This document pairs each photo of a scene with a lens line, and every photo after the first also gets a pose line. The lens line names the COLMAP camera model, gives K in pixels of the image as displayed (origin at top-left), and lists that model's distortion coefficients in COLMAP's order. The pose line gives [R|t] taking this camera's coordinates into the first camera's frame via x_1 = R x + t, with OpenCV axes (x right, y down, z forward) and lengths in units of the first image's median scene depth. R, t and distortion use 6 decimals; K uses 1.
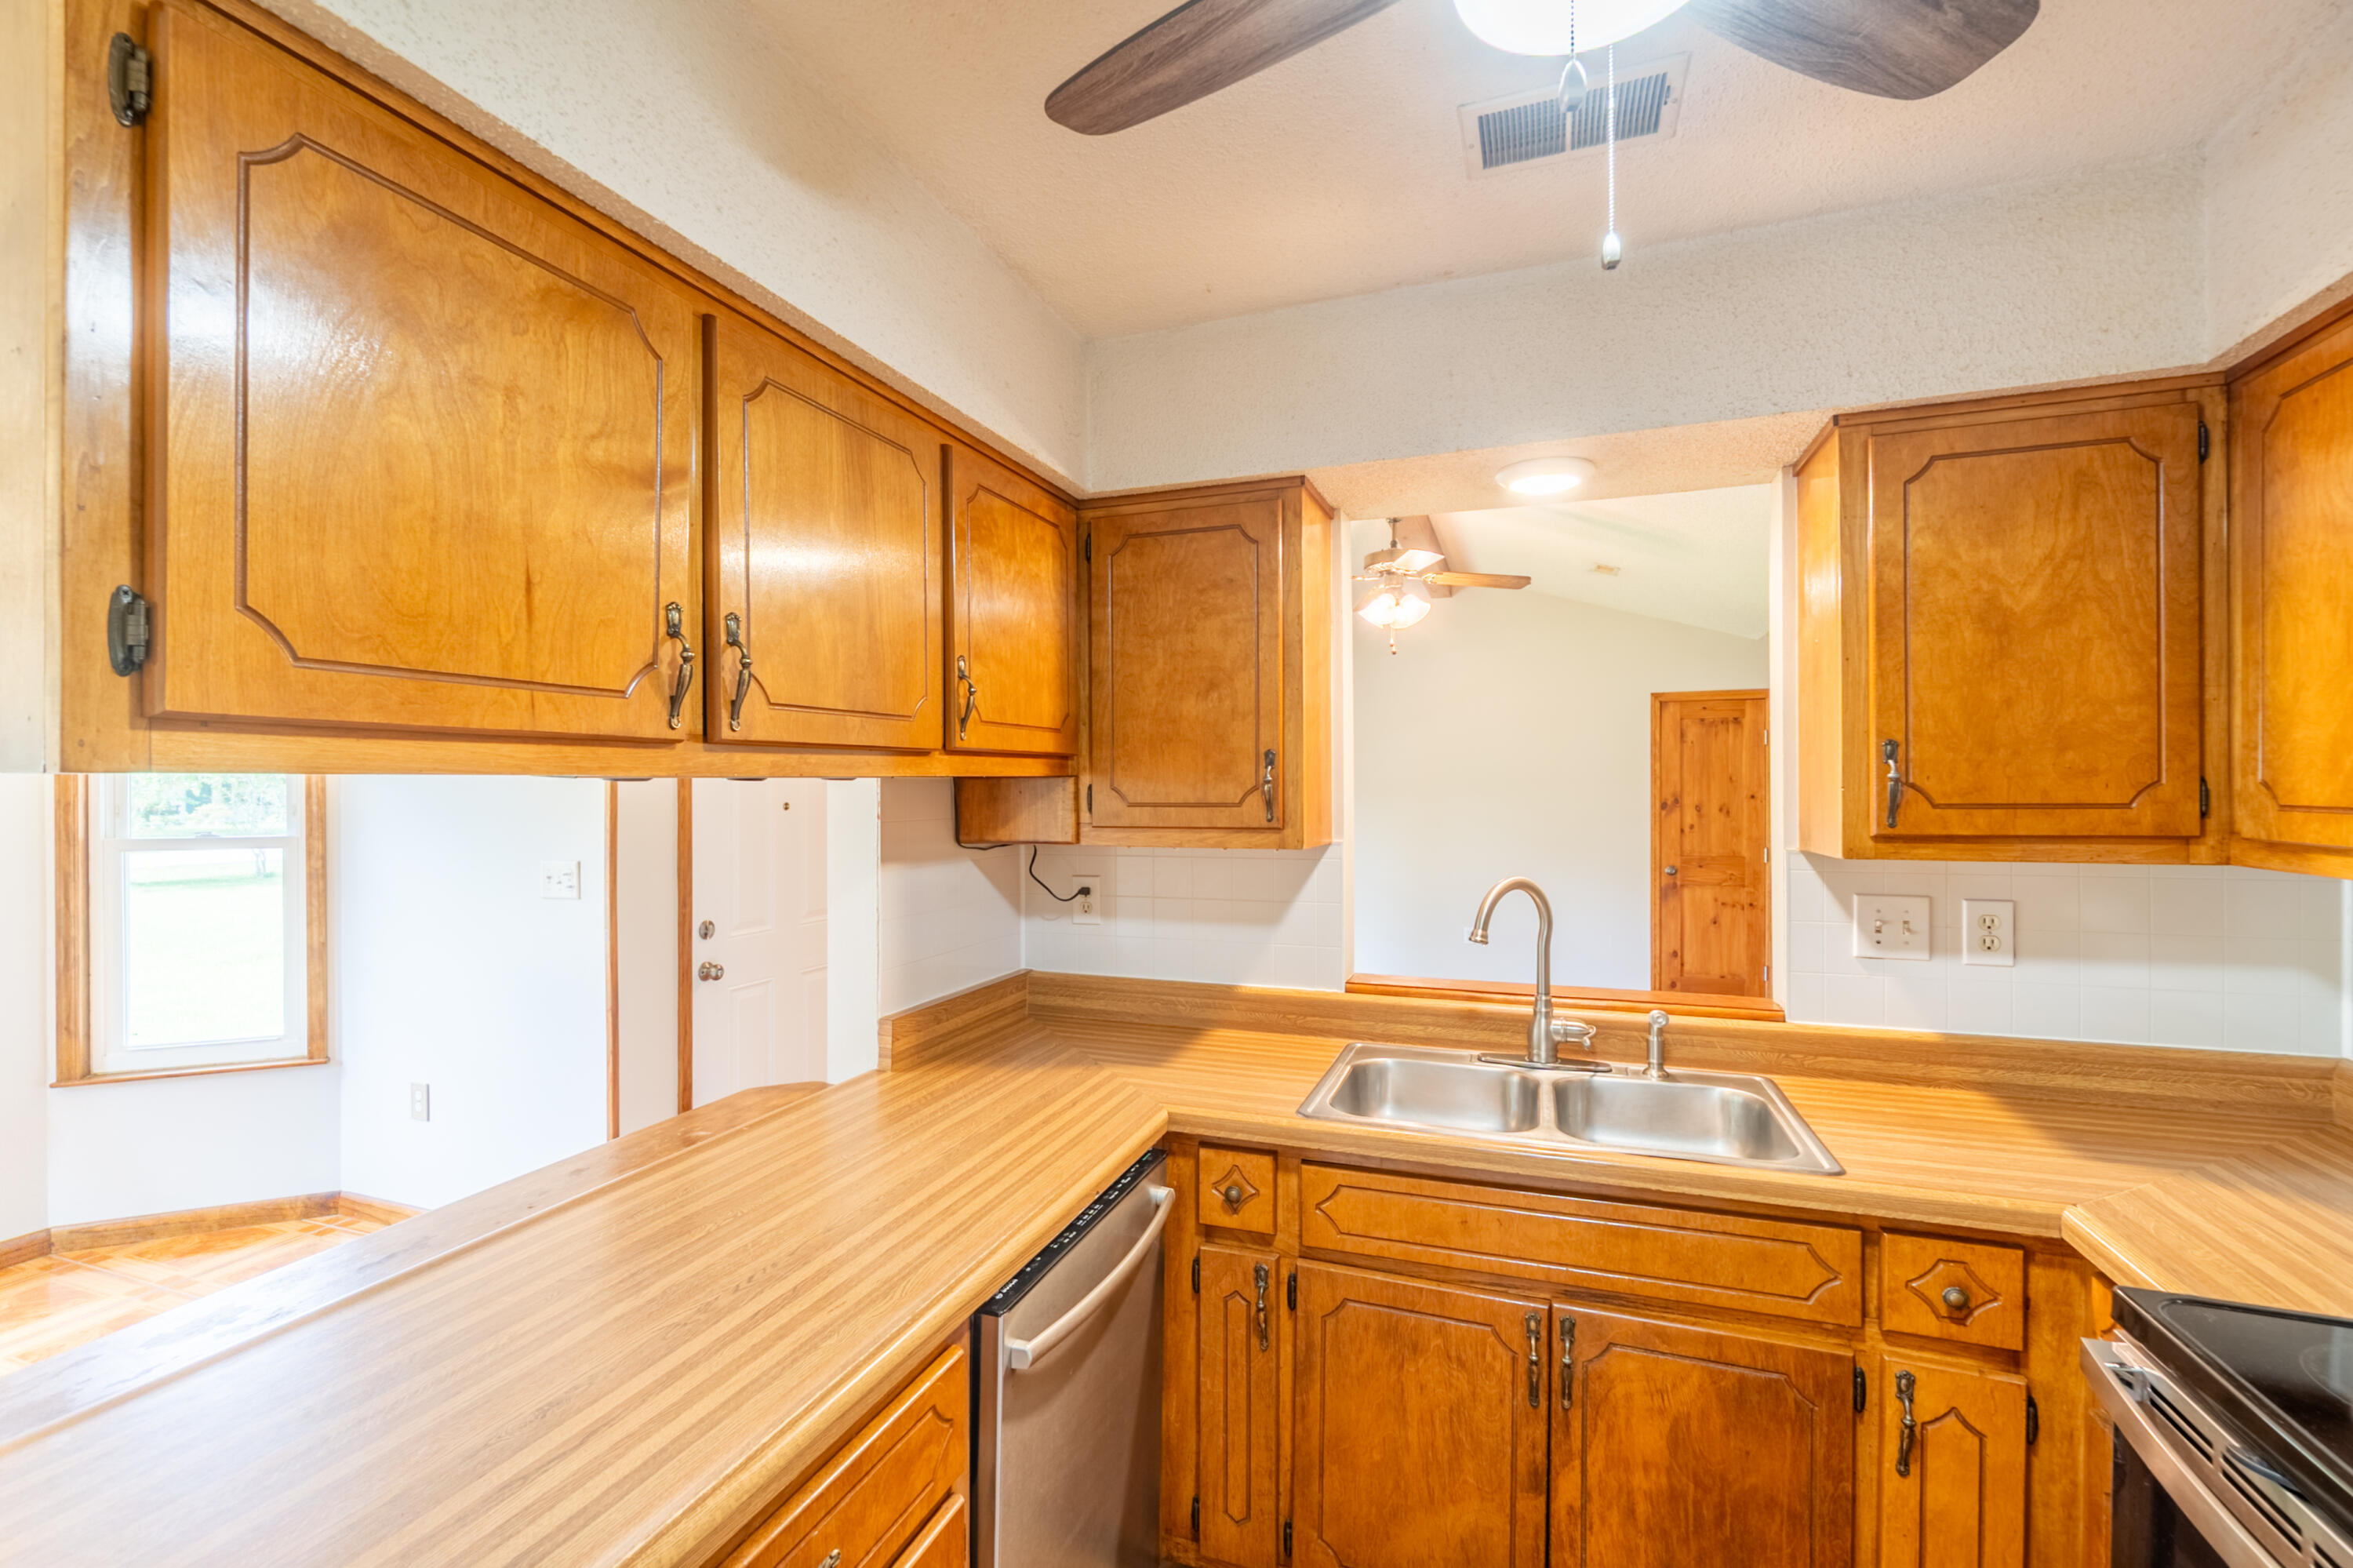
lens RADIAL K [[1039.3, 0, 1167.6], [0, 1039.3, 790.5], [0, 0, 1]] dist [0.001323, 0.000267]
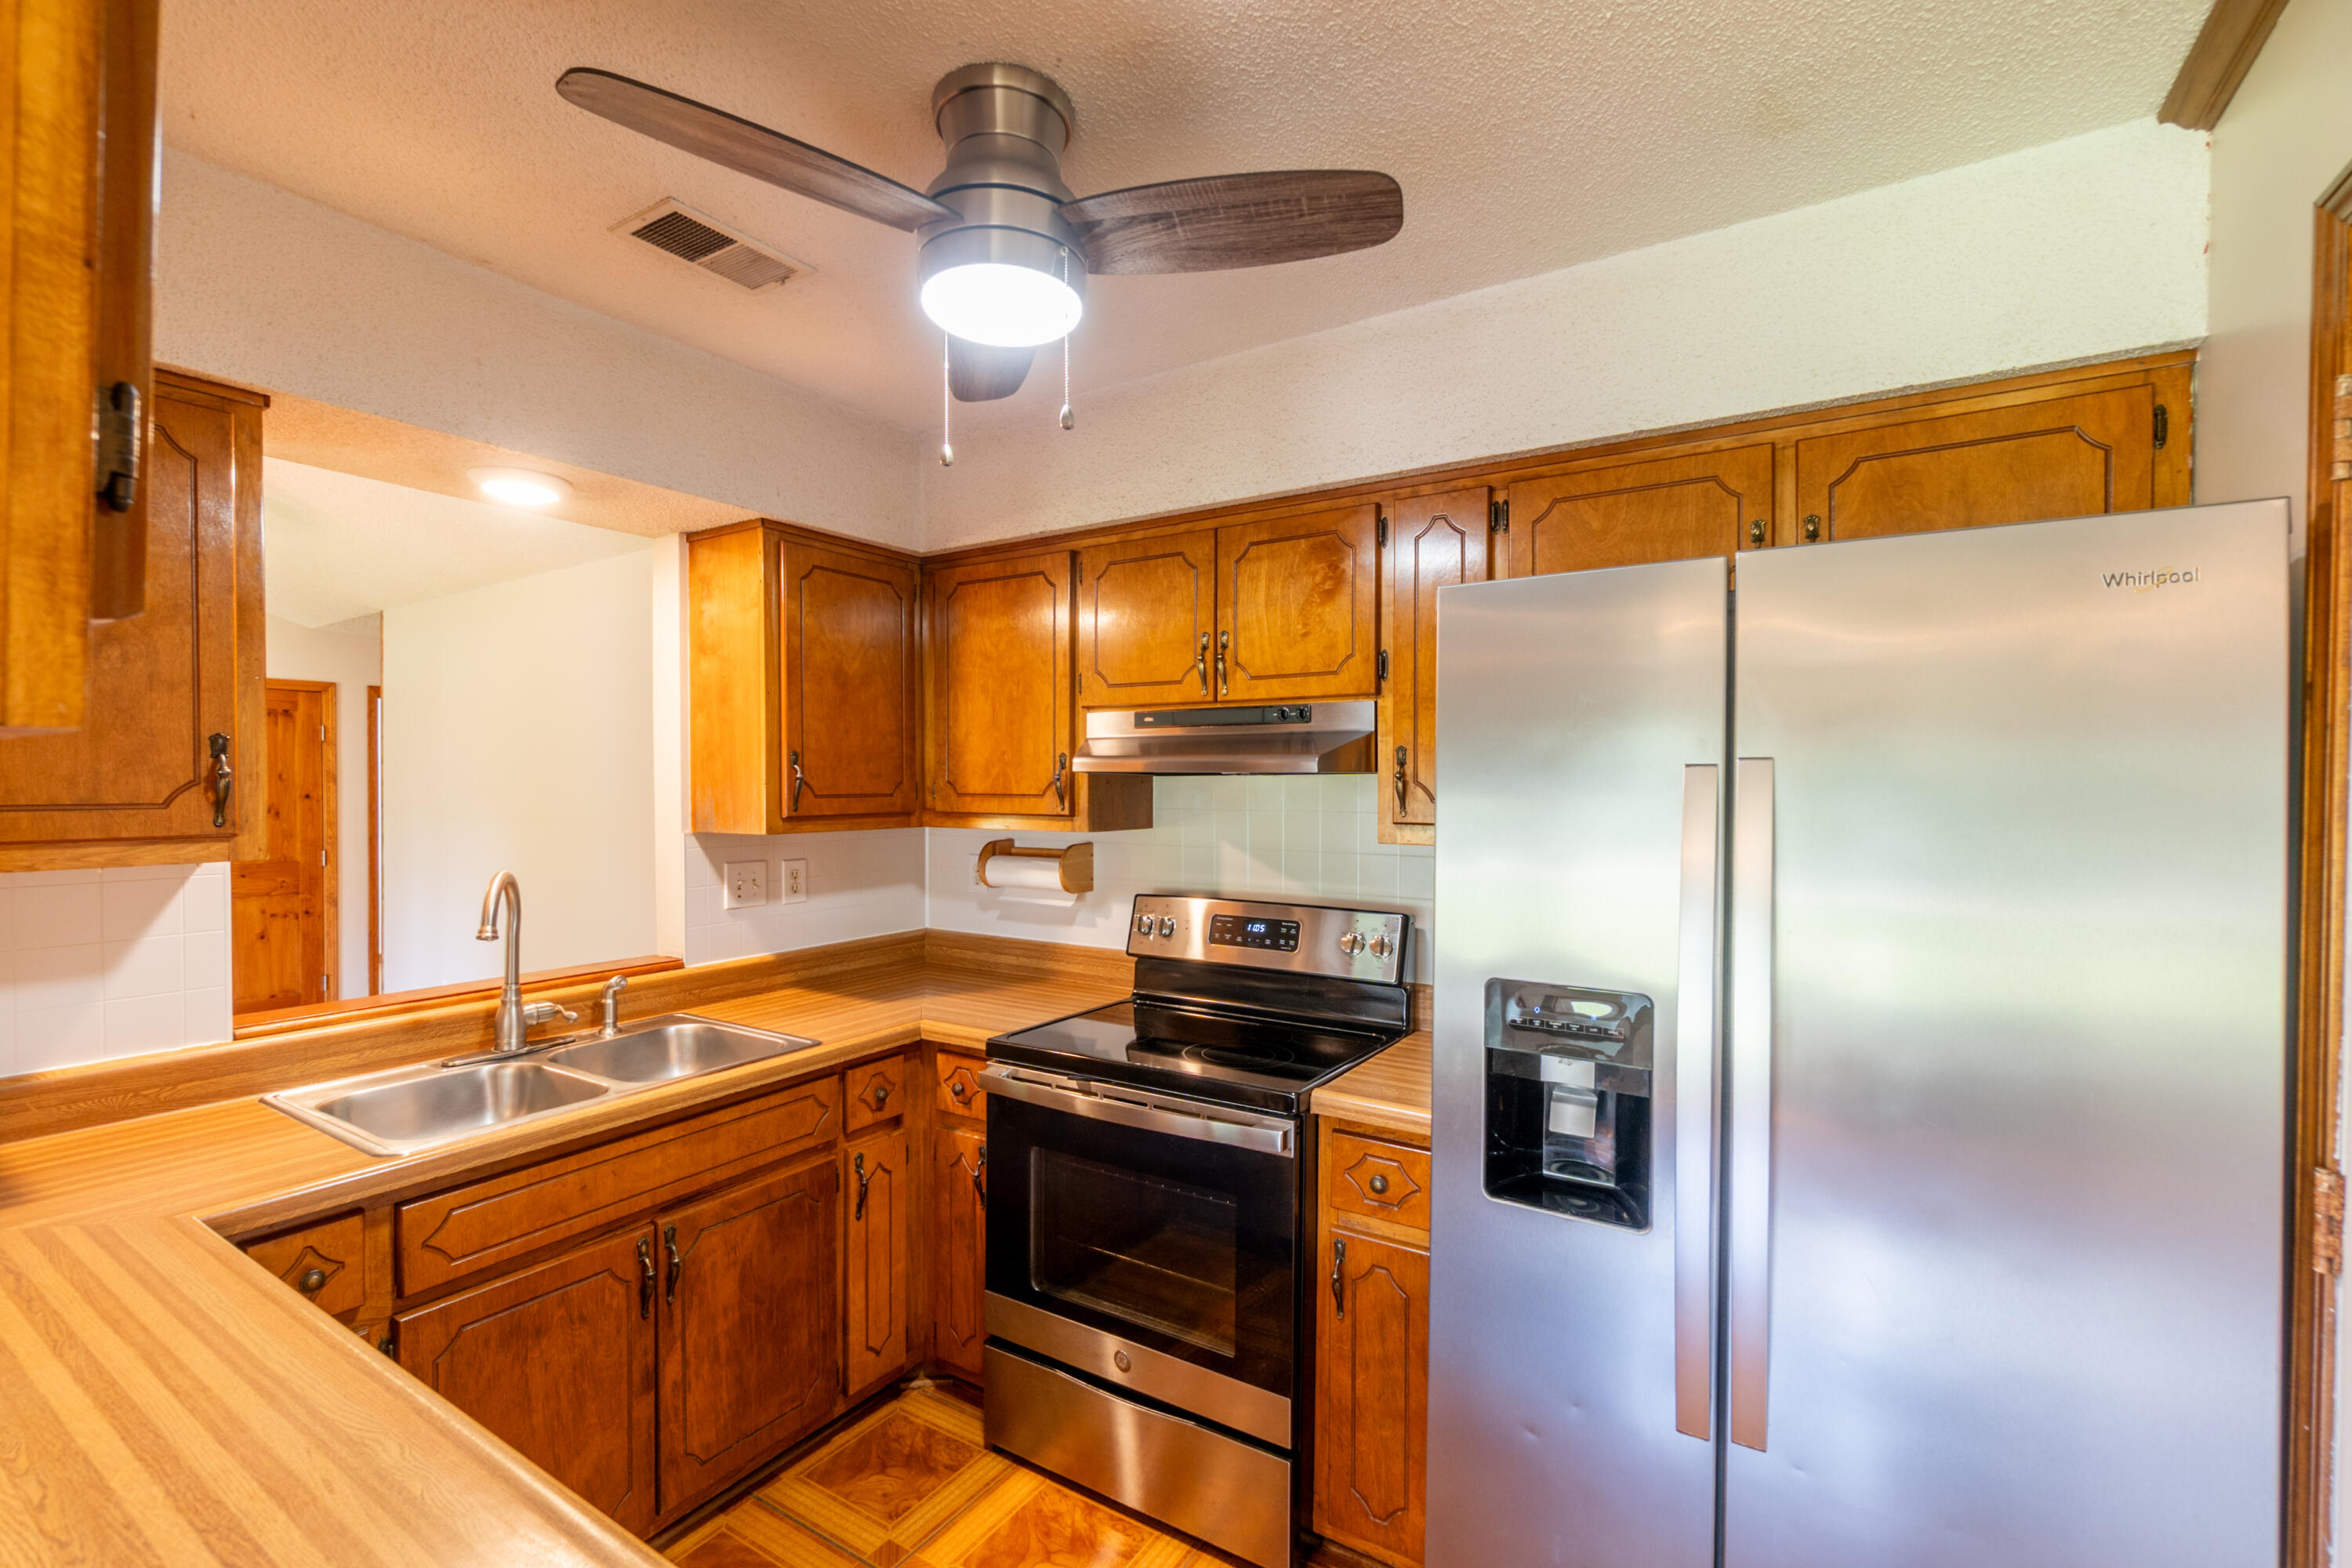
lens RADIAL K [[1038.8, 0, 1167.1], [0, 1038.8, 790.5], [0, 0, 1]] dist [0.001323, 0.000267]
pose [[0.204647, -0.002584, 0.978832, -0.641255], [0.003171, 0.999993, 0.001976, 0.004964], [-0.978831, 0.002699, 0.204653, 0.189180]]
